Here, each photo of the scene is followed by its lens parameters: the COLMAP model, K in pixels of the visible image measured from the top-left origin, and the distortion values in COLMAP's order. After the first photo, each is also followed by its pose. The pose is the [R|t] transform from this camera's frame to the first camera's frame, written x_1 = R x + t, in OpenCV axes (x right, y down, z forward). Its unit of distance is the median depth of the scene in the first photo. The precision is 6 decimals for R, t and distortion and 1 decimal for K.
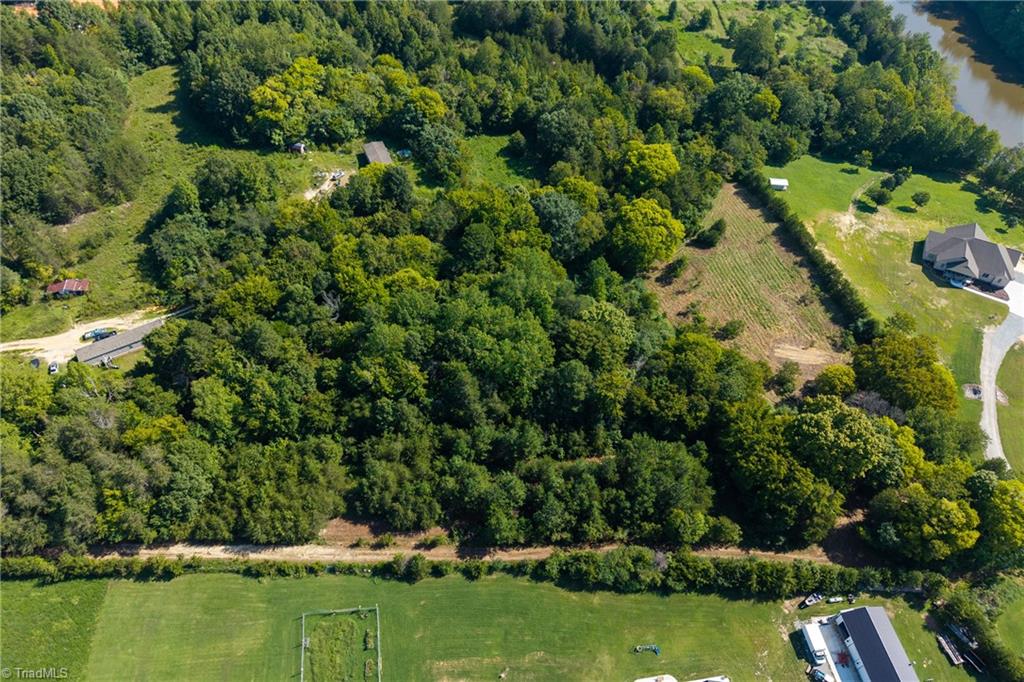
lens RADIAL K [[681.5, 0, 512.0], [0, 681.5, 341.0], [0, 0, 1]] dist [0.009306, -0.002468]
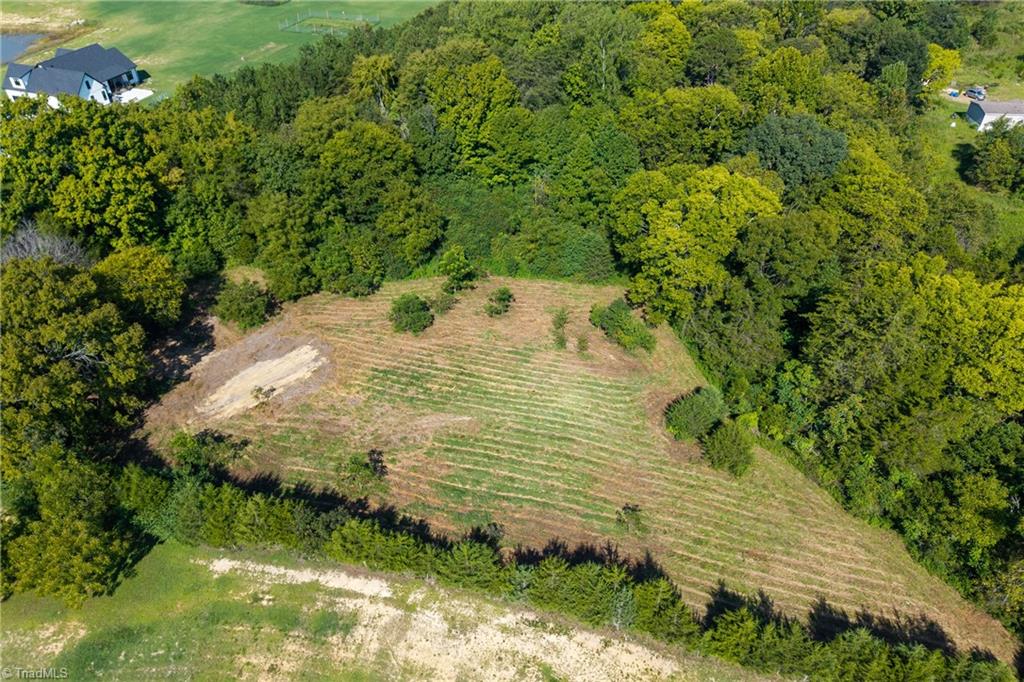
lens RADIAL K [[681.5, 0, 512.0], [0, 681.5, 341.0], [0, 0, 1]] dist [0.009306, -0.002468]
pose [[-0.462692, 0.534005, -0.707640, 0.633015], [-0.694322, 0.278027, 0.663791, -0.370901], [0.551211, 0.798461, 0.242131, 0.950681]]
